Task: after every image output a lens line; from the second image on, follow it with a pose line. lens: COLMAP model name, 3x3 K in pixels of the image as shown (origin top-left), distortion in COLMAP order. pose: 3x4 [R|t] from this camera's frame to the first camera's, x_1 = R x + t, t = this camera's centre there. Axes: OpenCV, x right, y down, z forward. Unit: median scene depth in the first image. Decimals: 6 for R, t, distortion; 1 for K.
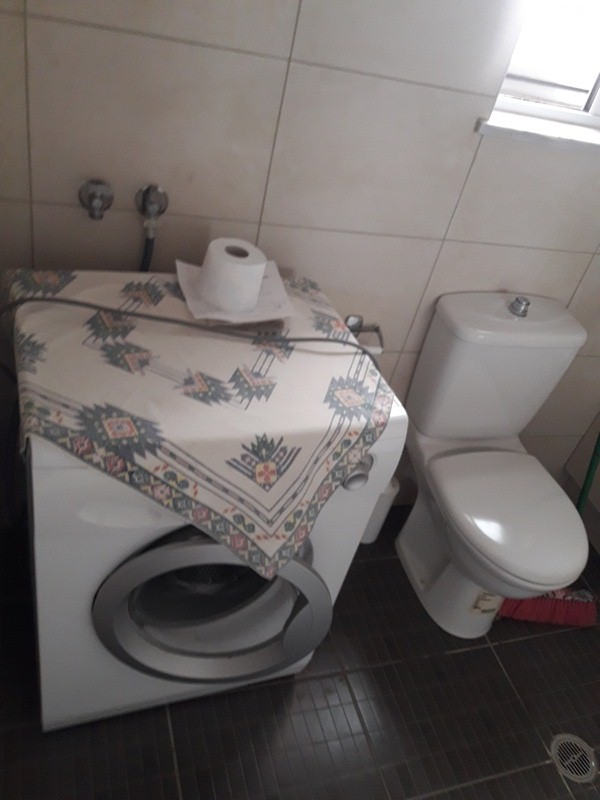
lens RADIAL K [[671.1, 0, 301.0], [0, 671.1, 418.7], [0, 0, 1]] dist [0.187886, -0.329439]
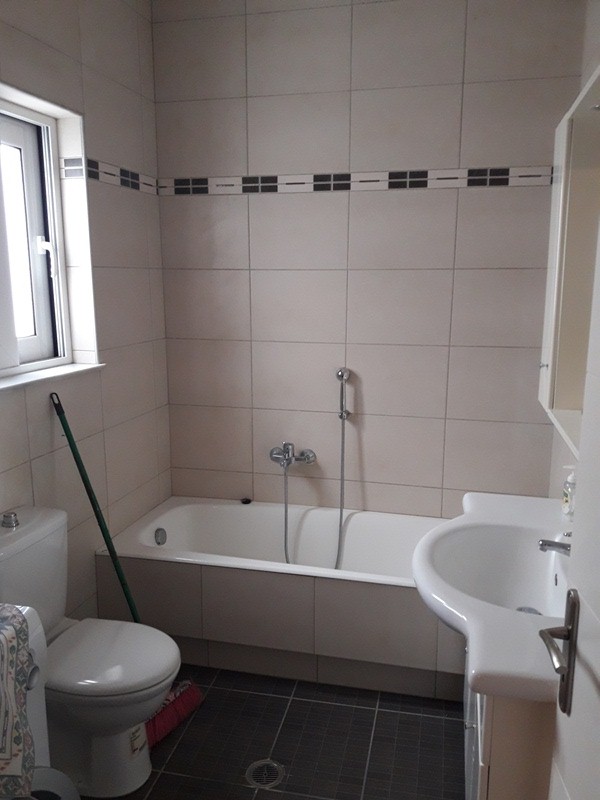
lens RADIAL K [[671.1, 0, 301.0], [0, 671.1, 418.7], [0, 0, 1]] dist [0.187886, -0.329439]
pose [[0.493730, -0.387503, 0.778507, -0.318016], [0.628382, 0.777822, -0.011359, 0.036489], [-0.601138, 0.494808, 0.627534, -0.176361]]
